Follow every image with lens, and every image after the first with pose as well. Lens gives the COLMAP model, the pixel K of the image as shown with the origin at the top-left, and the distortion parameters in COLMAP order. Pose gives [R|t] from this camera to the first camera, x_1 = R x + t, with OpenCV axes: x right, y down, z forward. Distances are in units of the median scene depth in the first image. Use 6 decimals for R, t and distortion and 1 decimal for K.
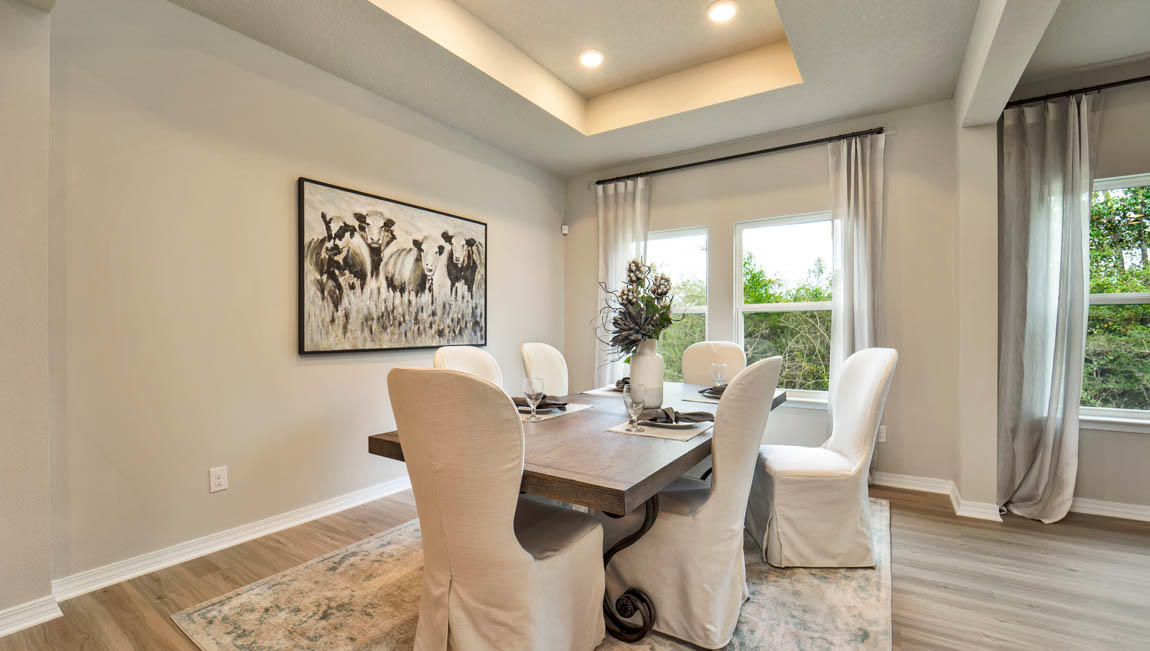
lens RADIAL K [[481.7, 0, 578.4], [0, 481.7, 327.0], [0, 0, 1]] dist [-0.000535, -0.000165]
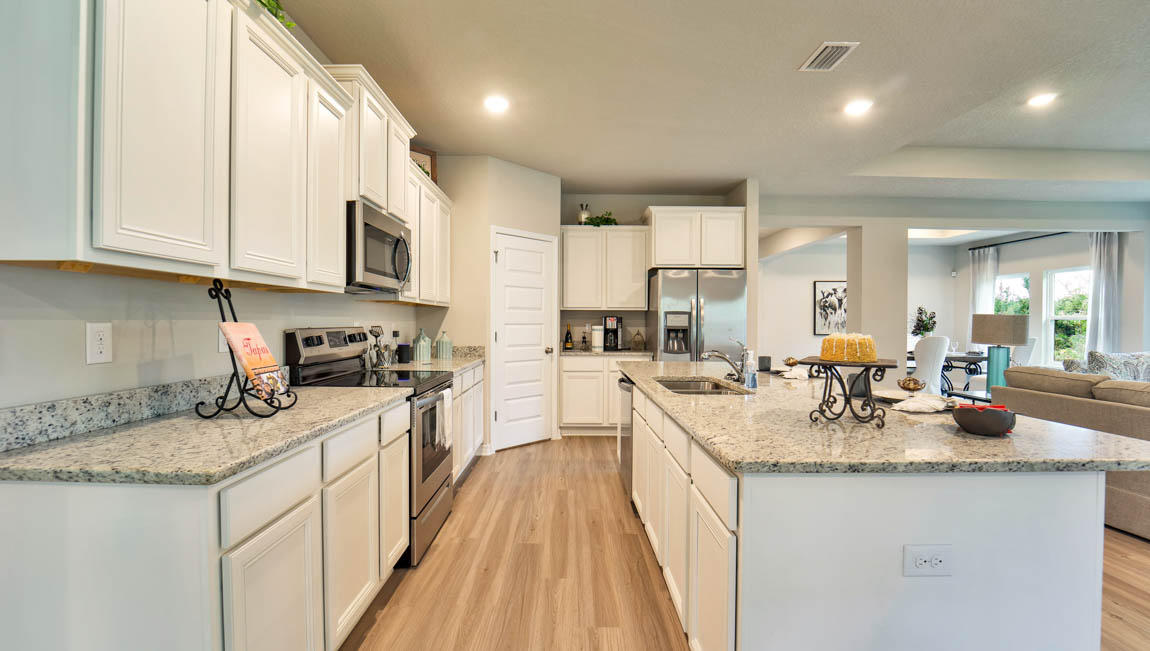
lens RADIAL K [[493.4, 0, 577.3], [0, 493.4, 323.7], [0, 0, 1]] dist [-0.003846, -0.000303]
pose [[0.565268, 0.005312, -0.824890, 1.135120], [-0.004061, 0.999985, 0.003657, -0.023480], [0.824897, 0.001282, 0.565281, -1.981989]]
